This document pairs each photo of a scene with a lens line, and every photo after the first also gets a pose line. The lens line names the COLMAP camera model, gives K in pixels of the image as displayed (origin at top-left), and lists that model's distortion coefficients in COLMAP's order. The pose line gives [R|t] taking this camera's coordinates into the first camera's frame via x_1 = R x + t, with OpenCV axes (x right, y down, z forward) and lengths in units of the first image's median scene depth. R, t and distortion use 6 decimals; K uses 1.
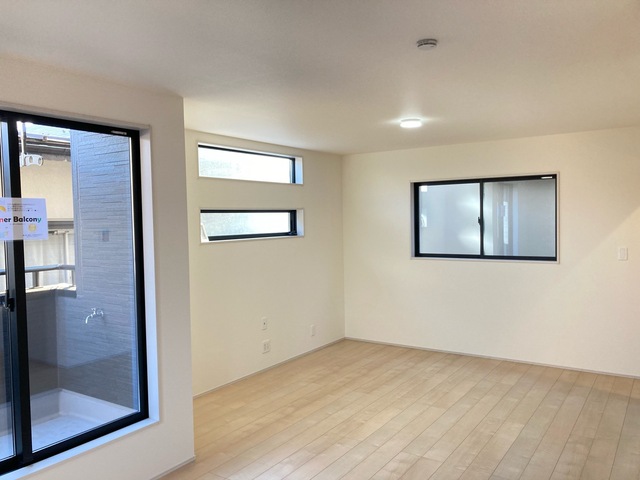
lens RADIAL K [[533.9, 0, 320.0], [0, 533.9, 240.0], [0, 0, 1]] dist [0.043482, -0.078131]
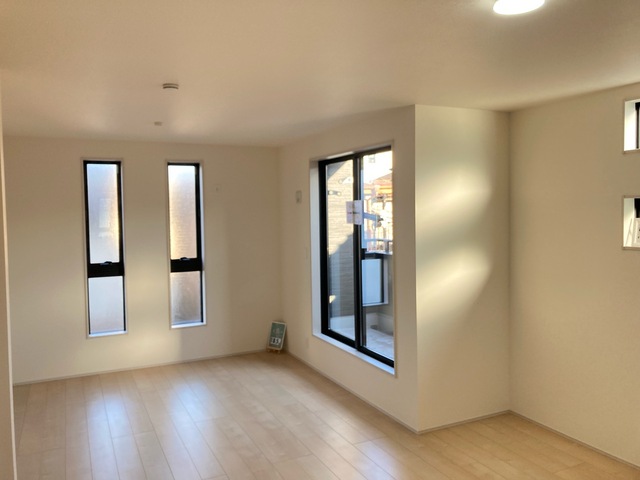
lens RADIAL K [[533.9, 0, 320.0], [0, 533.9, 240.0], [0, 0, 1]] dist [0.043482, -0.078131]
pose [[-0.506909, 0.063715, -0.859641, 0.689020], [-0.043937, 0.994058, 0.099587, -0.055907], [0.860879, 0.088251, -0.501098, 1.244057]]
